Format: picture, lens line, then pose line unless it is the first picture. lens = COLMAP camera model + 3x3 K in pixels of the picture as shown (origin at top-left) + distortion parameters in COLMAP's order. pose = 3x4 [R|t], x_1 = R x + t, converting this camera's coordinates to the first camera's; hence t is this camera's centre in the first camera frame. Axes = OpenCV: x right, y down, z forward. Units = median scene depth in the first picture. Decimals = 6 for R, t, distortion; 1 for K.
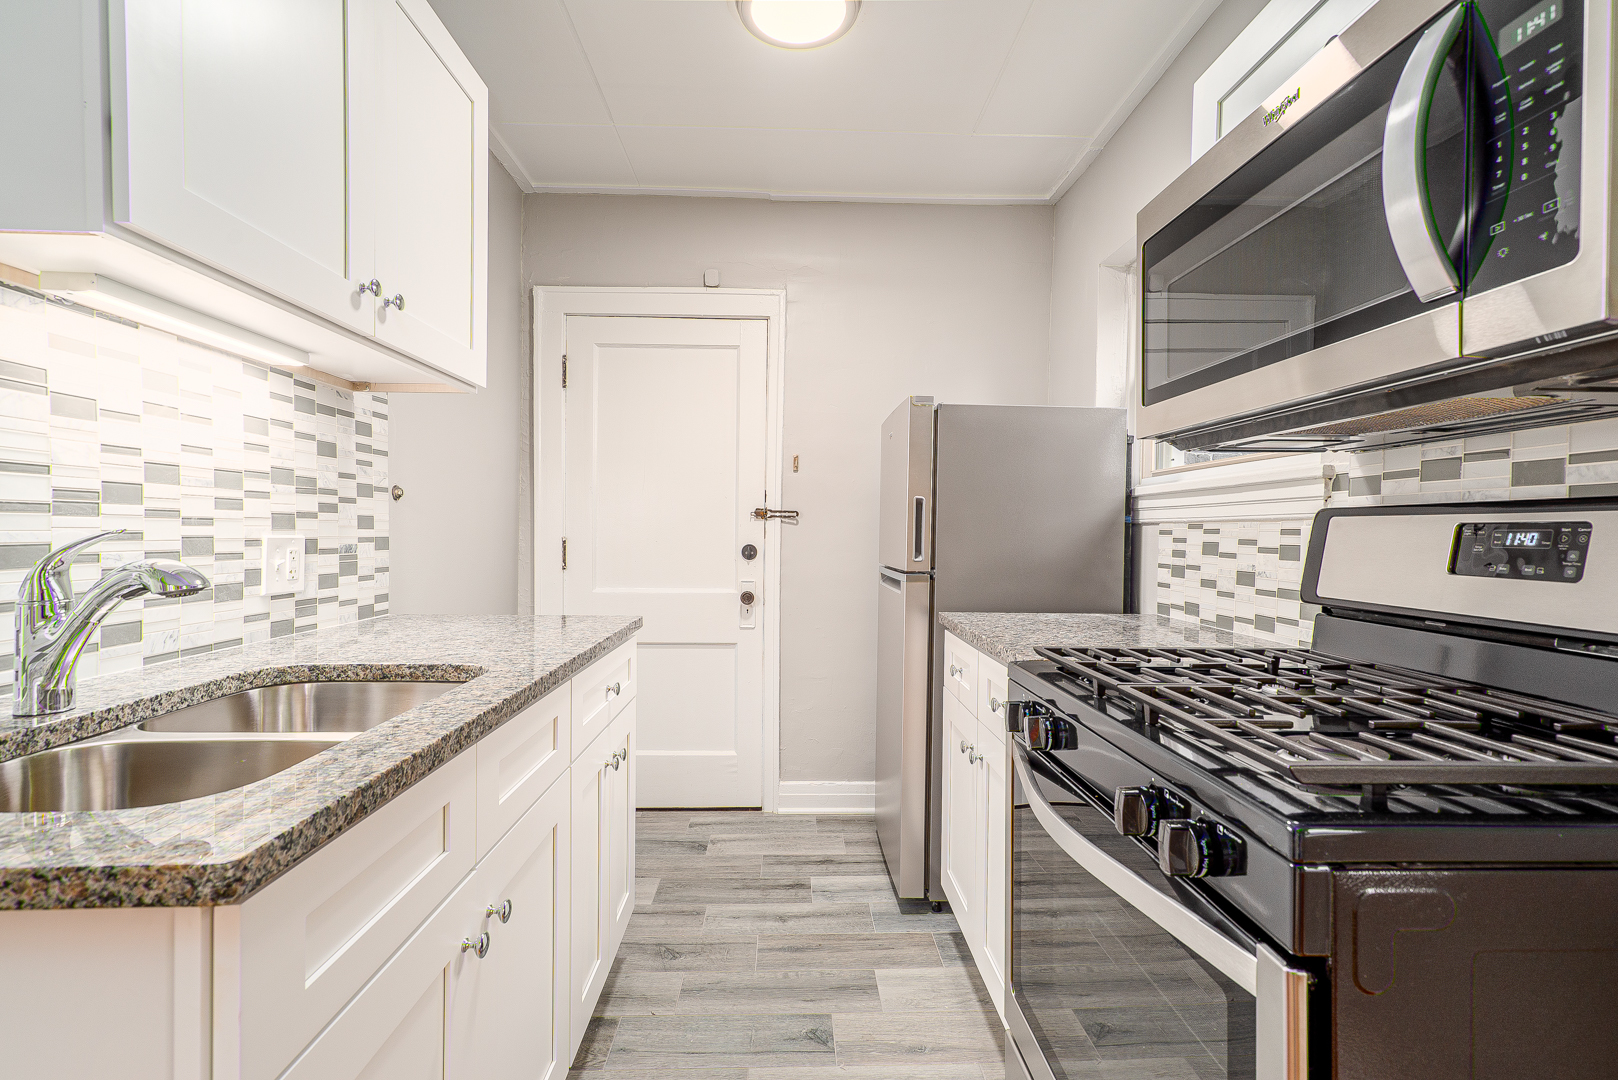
lens RADIAL K [[737.0, 0, 809.0], [0, 737.0, 540.0], [0, 0, 1]] dist [0.001130, 0.005274]
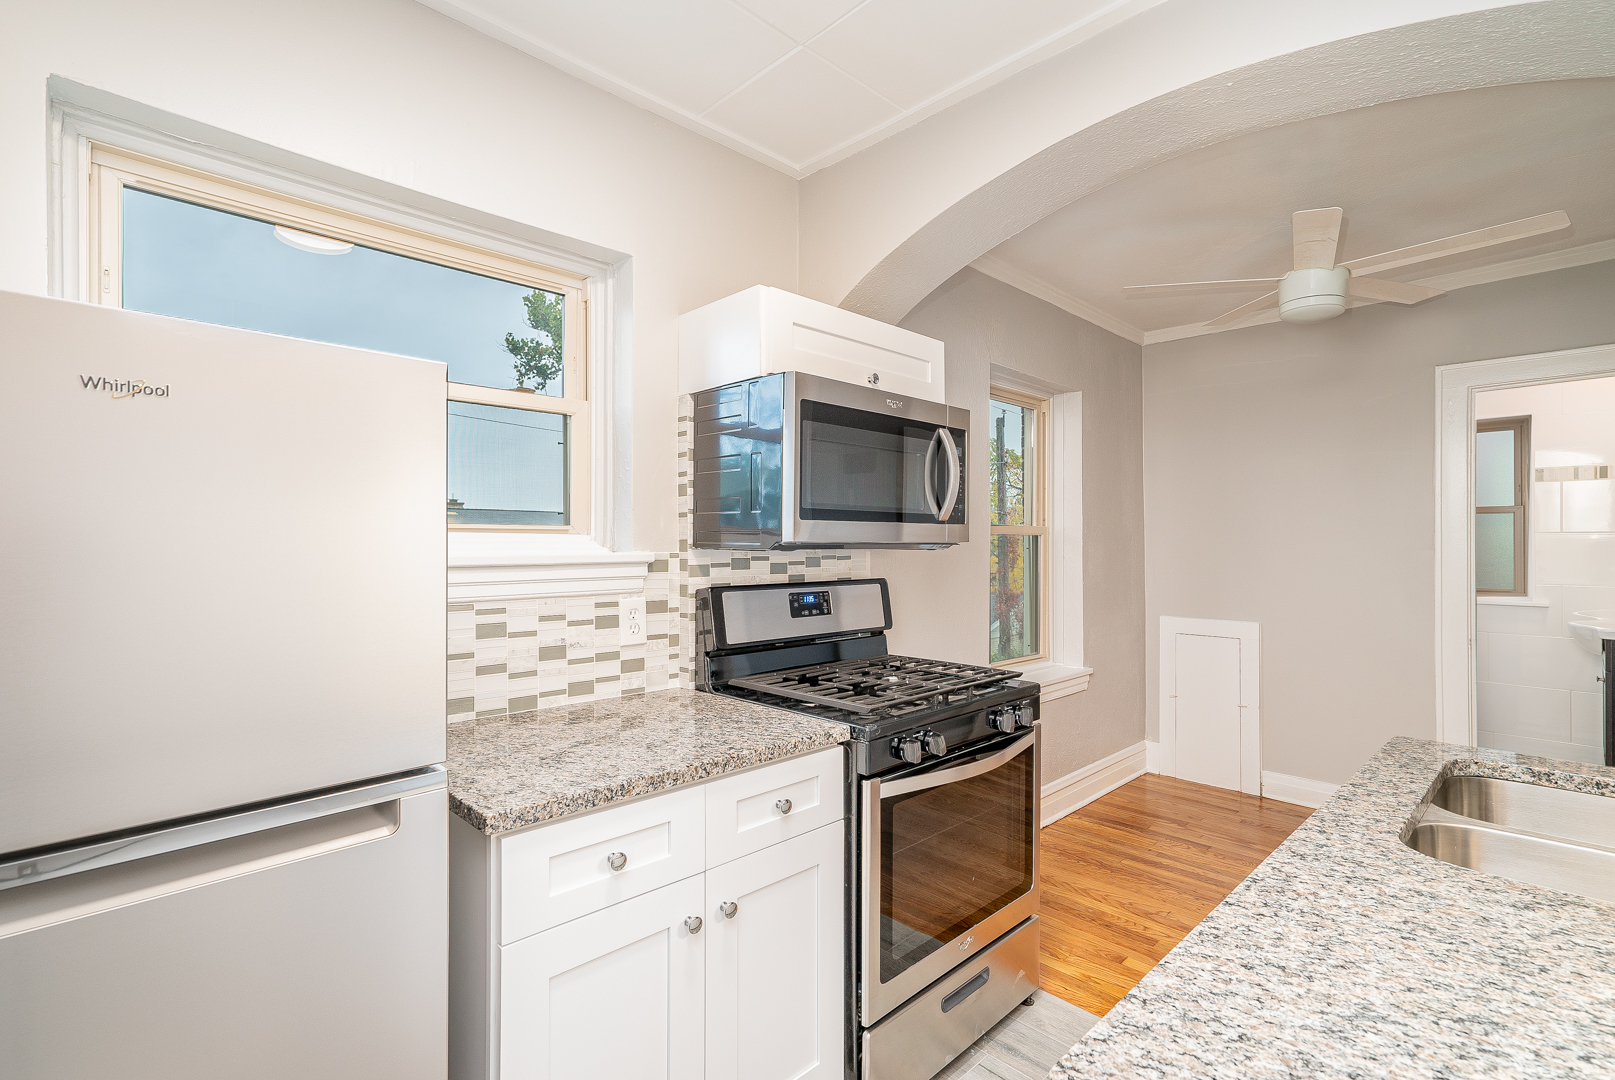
lens RADIAL K [[749.3, 0, 797.5], [0, 749.3, 544.6], [0, 0, 1]] dist [0.003534, 0.001220]
pose [[-0.667485, -0.012870, 0.744512, -0.436203], [0.000560, 0.999842, 0.017786, -0.122875], [-0.744623, 0.012288, -0.667372, 1.492791]]
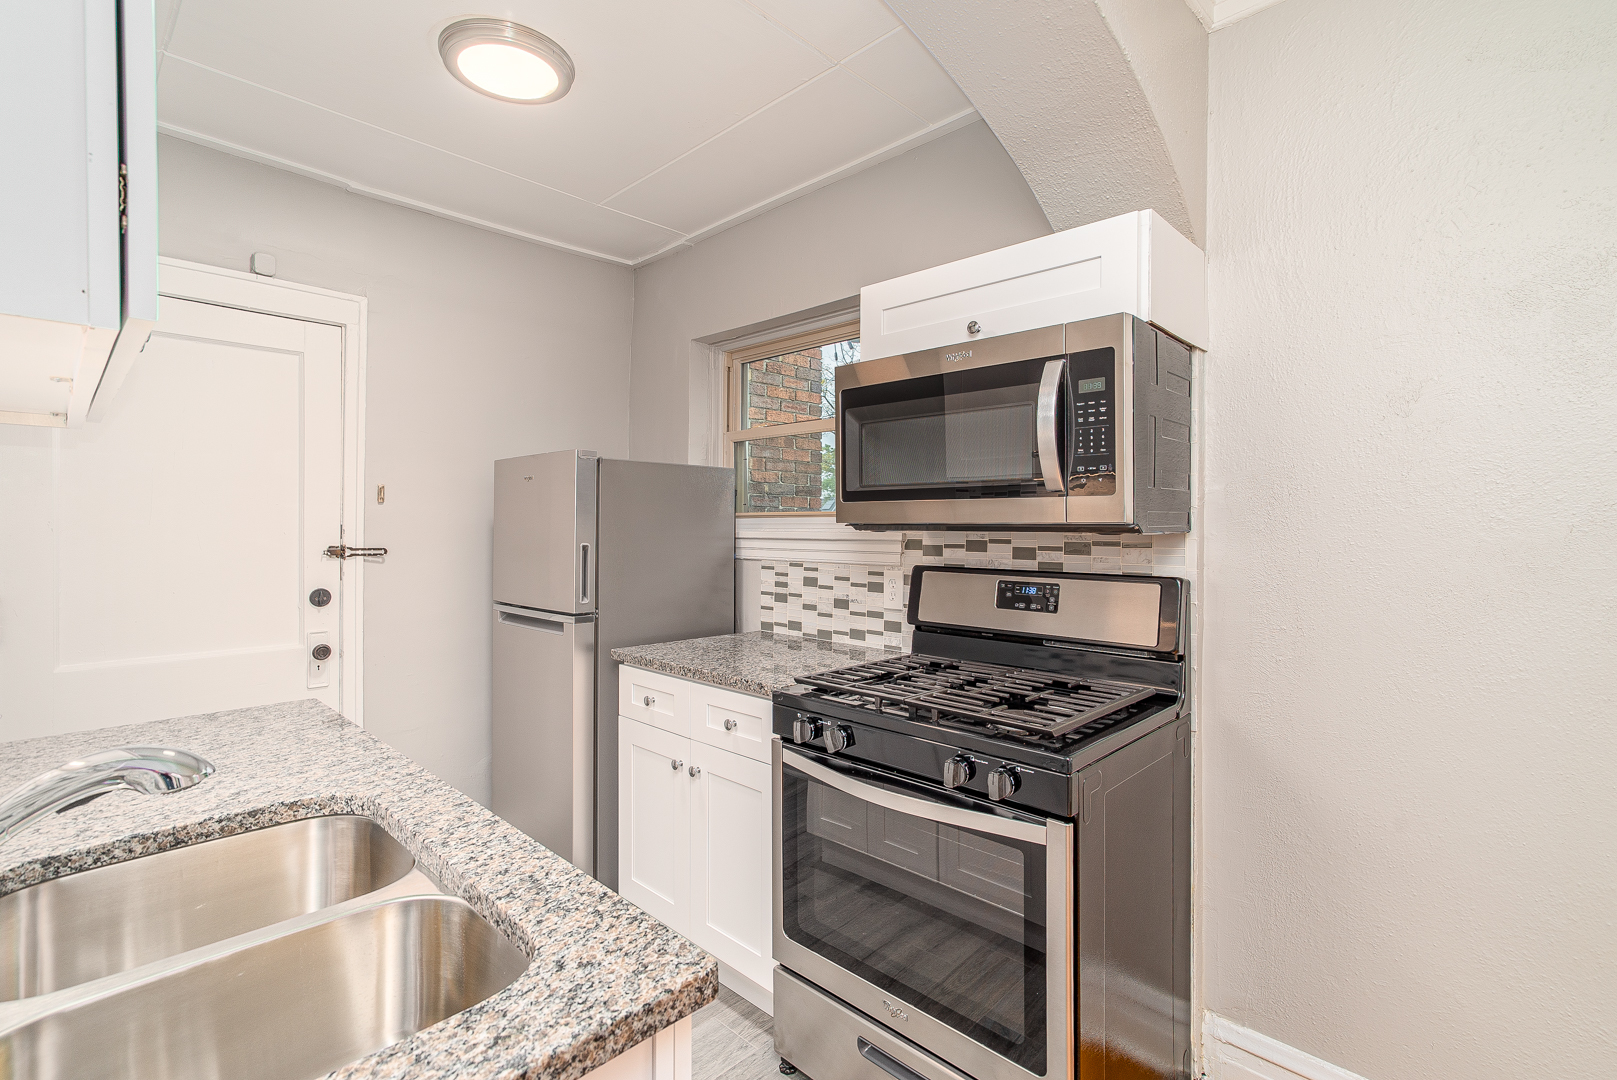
lens RADIAL K [[751.7, 0, 817.4], [0, 751.7, 528.2], [0, 0, 1]] dist [-0.019458, 0.015003]
pose [[0.716629, -0.010729, 0.697372, -0.480671], [0.013071, 0.999913, 0.001952, -0.102489], [-0.697332, 0.007716, 0.716706, -0.023107]]
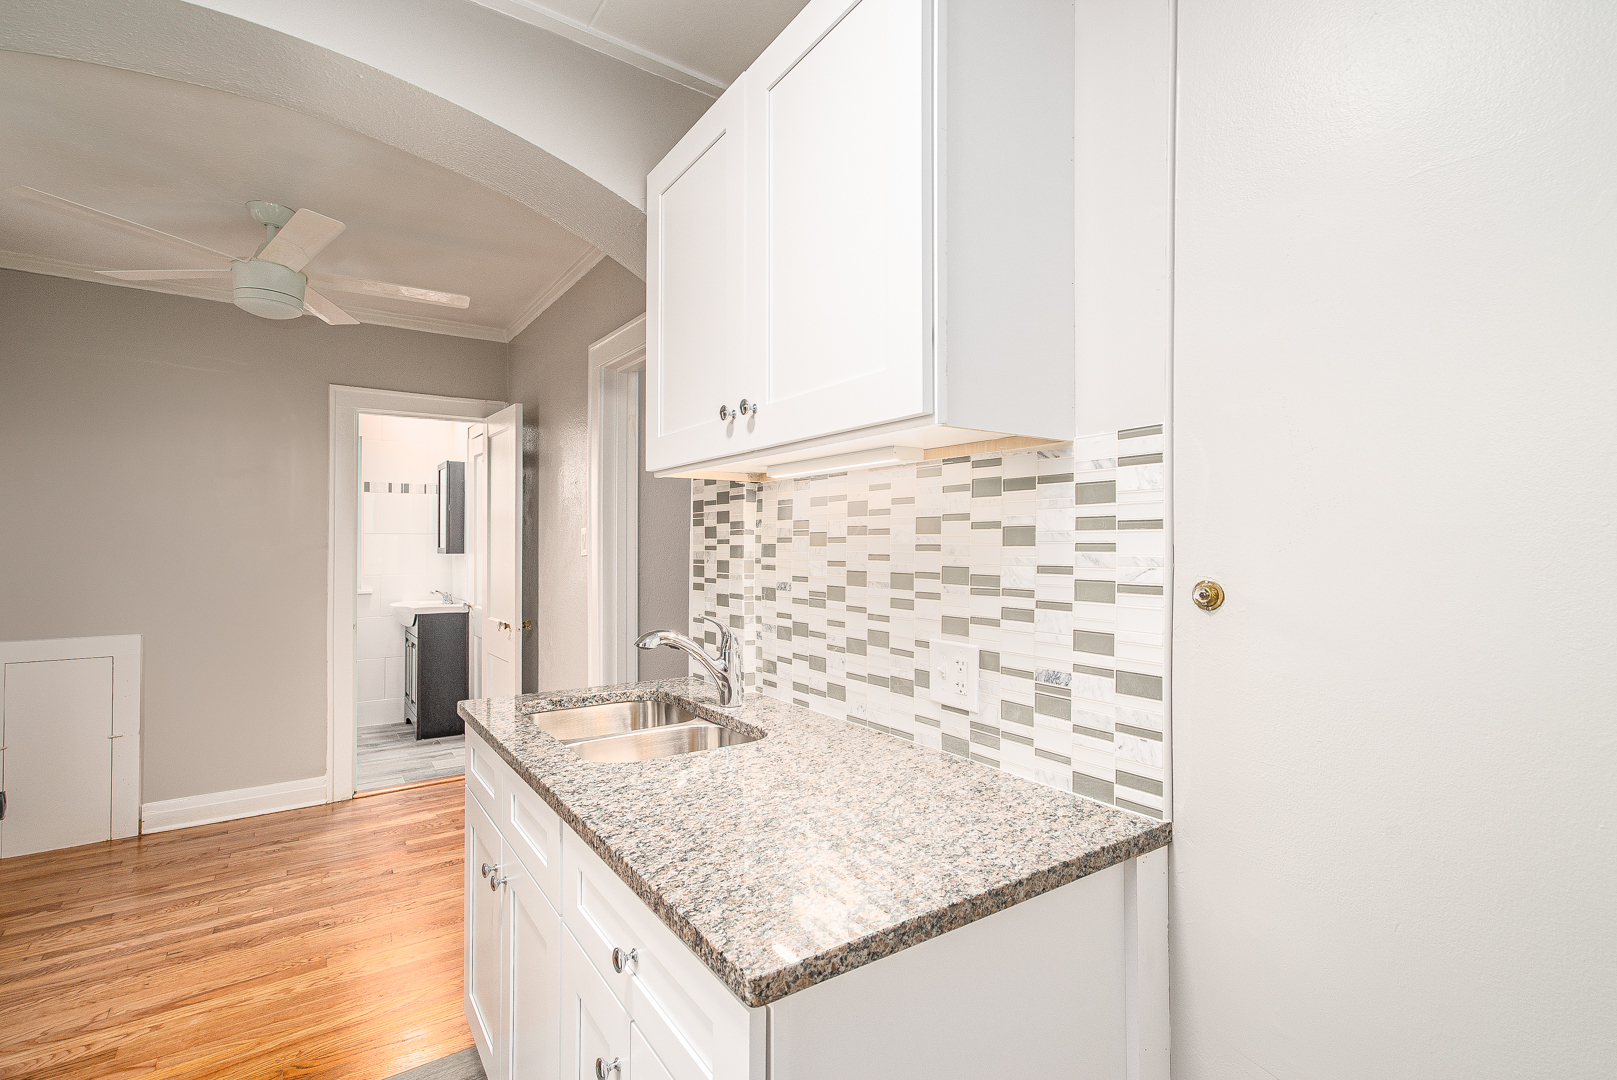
lens RADIAL K [[750.2, 0, 815.9], [0, 750.2, 537.3], [0, 0, 1]] dist [-0.000019, -0.000159]
pose [[-0.835957, -0.016002, -0.548561, -0.064847], [-0.016050, 0.999860, -0.004707, -0.116435], [0.548559, 0.004869, -0.836097, 1.544345]]
